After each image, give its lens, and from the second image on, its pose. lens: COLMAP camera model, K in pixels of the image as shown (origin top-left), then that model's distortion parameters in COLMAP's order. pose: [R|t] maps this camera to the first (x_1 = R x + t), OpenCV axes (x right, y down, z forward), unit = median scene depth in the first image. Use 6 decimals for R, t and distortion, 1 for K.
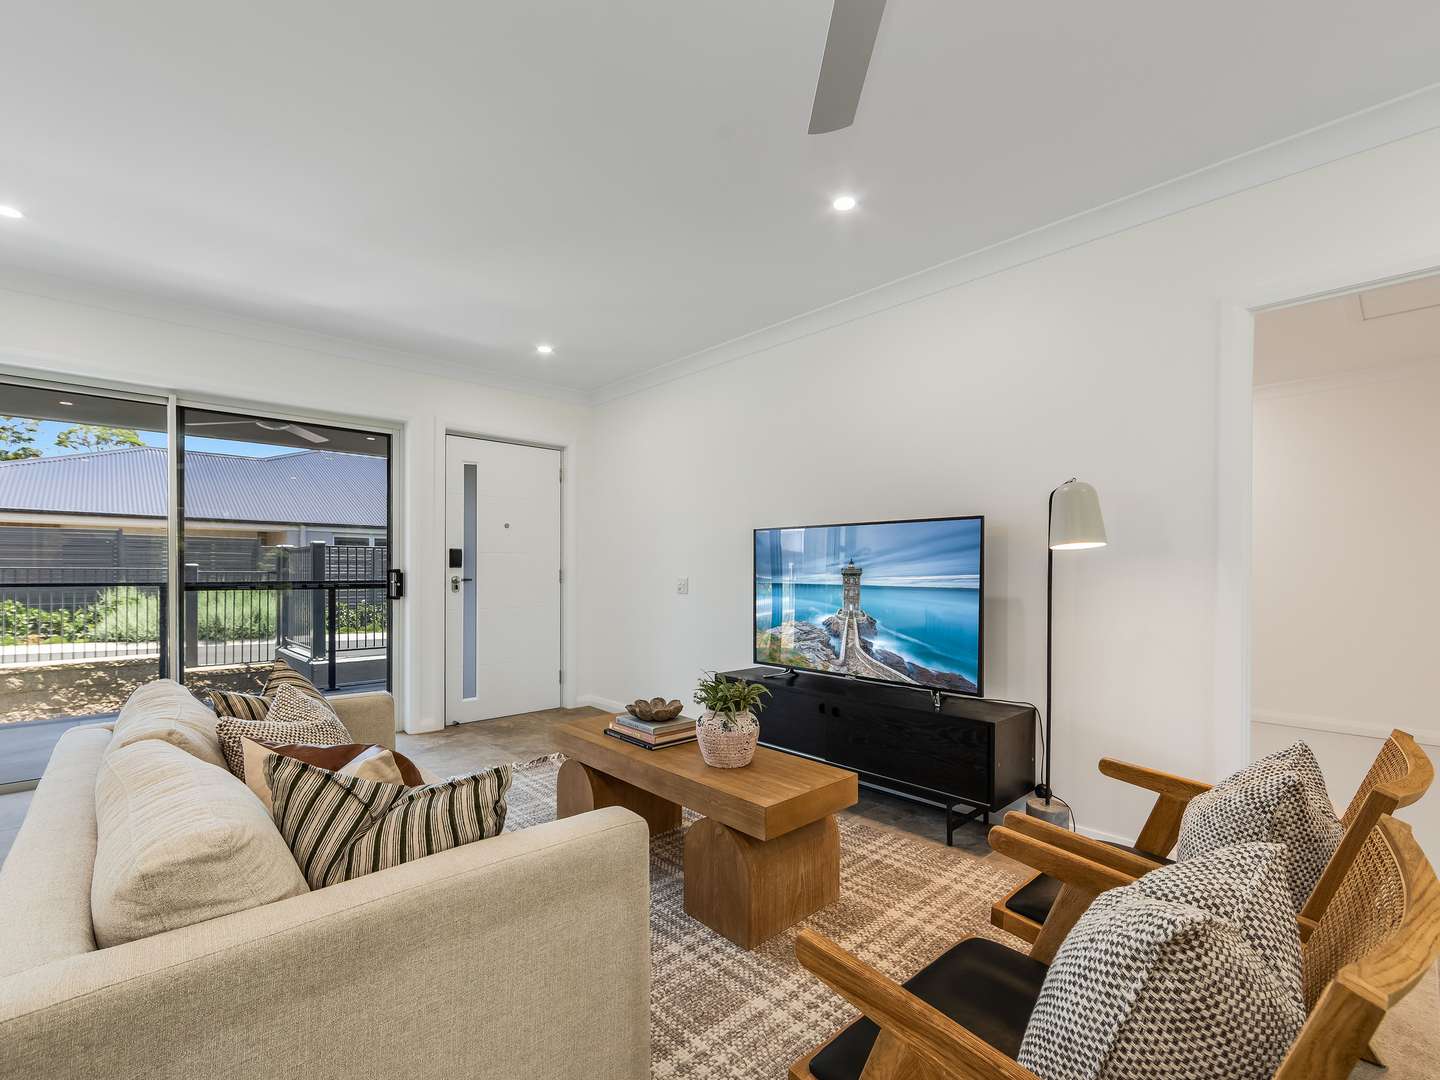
lens RADIAL K [[628.2, 0, 722.3], [0, 628.2, 560.0], [0, 0, 1]] dist [0.028196, -0.000056]
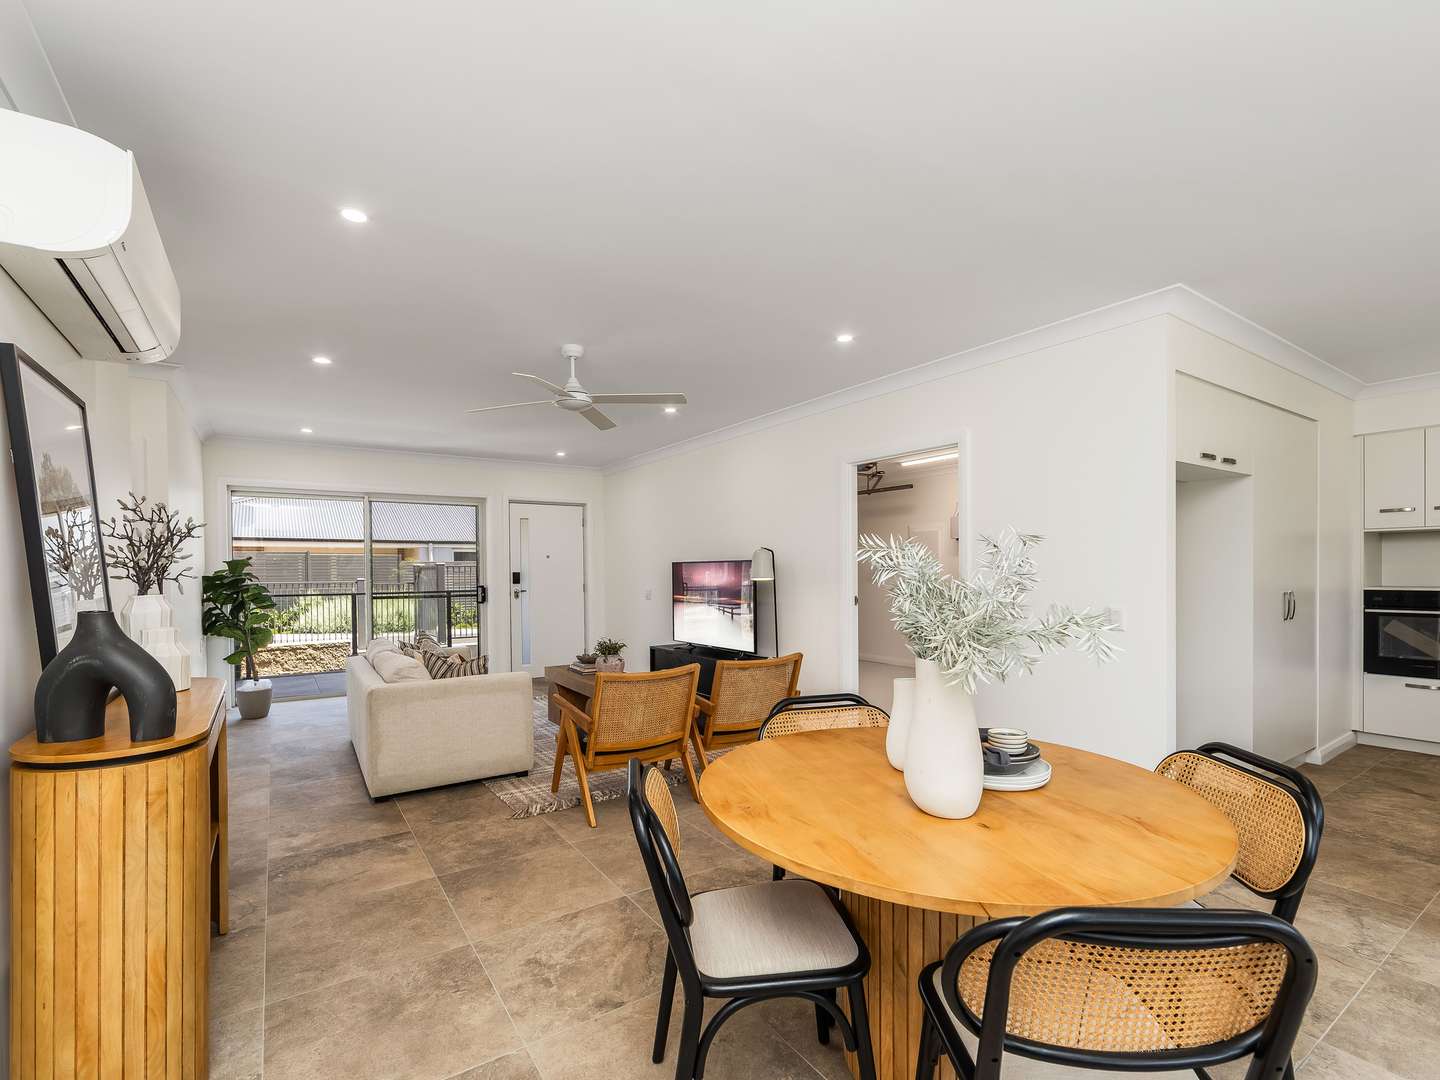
lens RADIAL K [[658.0, 0, 718.0], [0, 658.0, 565.8], [0, 0, 1]] dist [-0.000424, -0.000021]
pose [[0.985535, -0.005810, -0.169374, 0.294414], [0.006256, 0.999978, 0.002096, -0.027978], [0.169359, -0.003126, 0.985550, -0.449490]]
